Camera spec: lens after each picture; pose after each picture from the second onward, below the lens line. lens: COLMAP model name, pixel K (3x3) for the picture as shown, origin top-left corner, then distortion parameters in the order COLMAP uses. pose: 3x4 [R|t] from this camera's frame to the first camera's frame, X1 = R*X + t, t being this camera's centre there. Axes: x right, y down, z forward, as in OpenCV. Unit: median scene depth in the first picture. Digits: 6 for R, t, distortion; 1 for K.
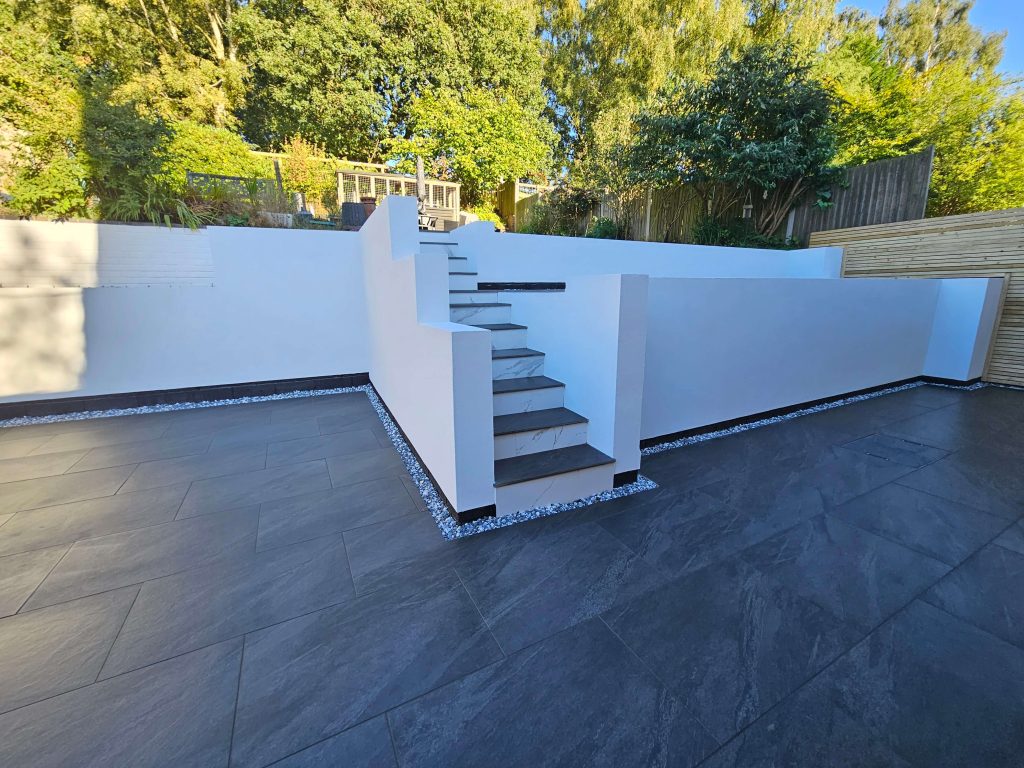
lens RADIAL K [[401.5, 0, 518.9], [0, 401.5, 384.9], [0, 0, 1]] dist [0.012307, -0.000042]
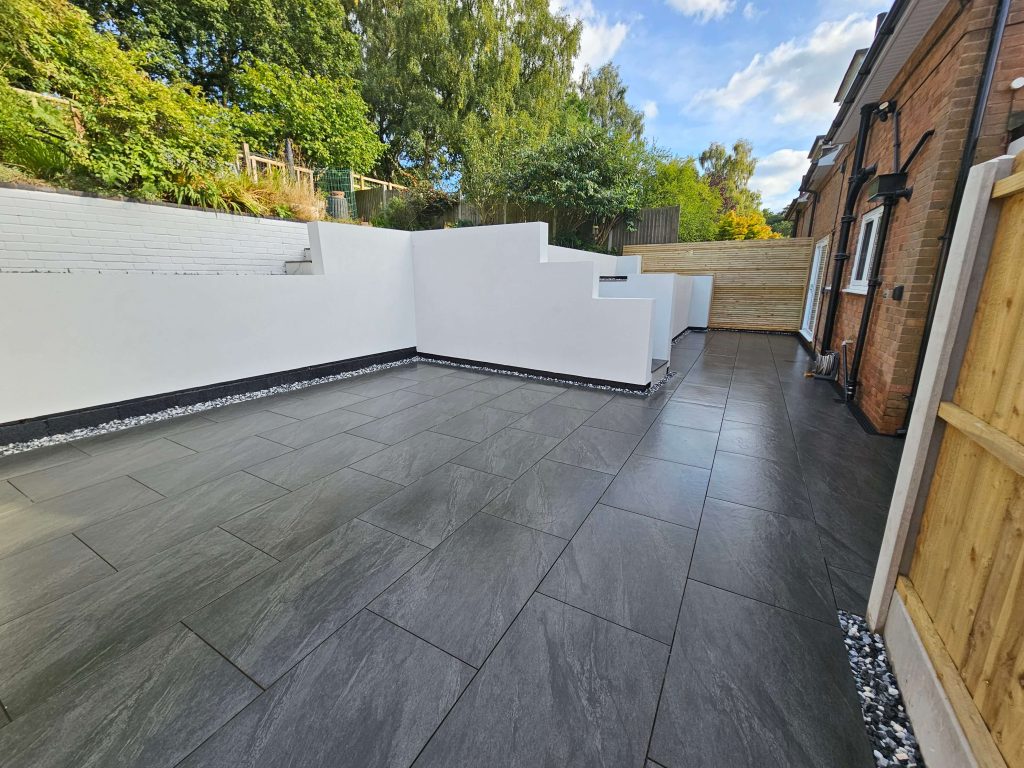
lens RADIAL K [[401.5, 0, 518.9], [0, 401.5, 384.9], [0, 0, 1]] dist [0.012307, -0.000042]
pose [[0.842972, -0.134384, 0.520903, -0.583865], [0.124855, 0.990729, 0.053539, 0.039588], [-0.523269, 0.019905, 0.851935, -0.151901]]
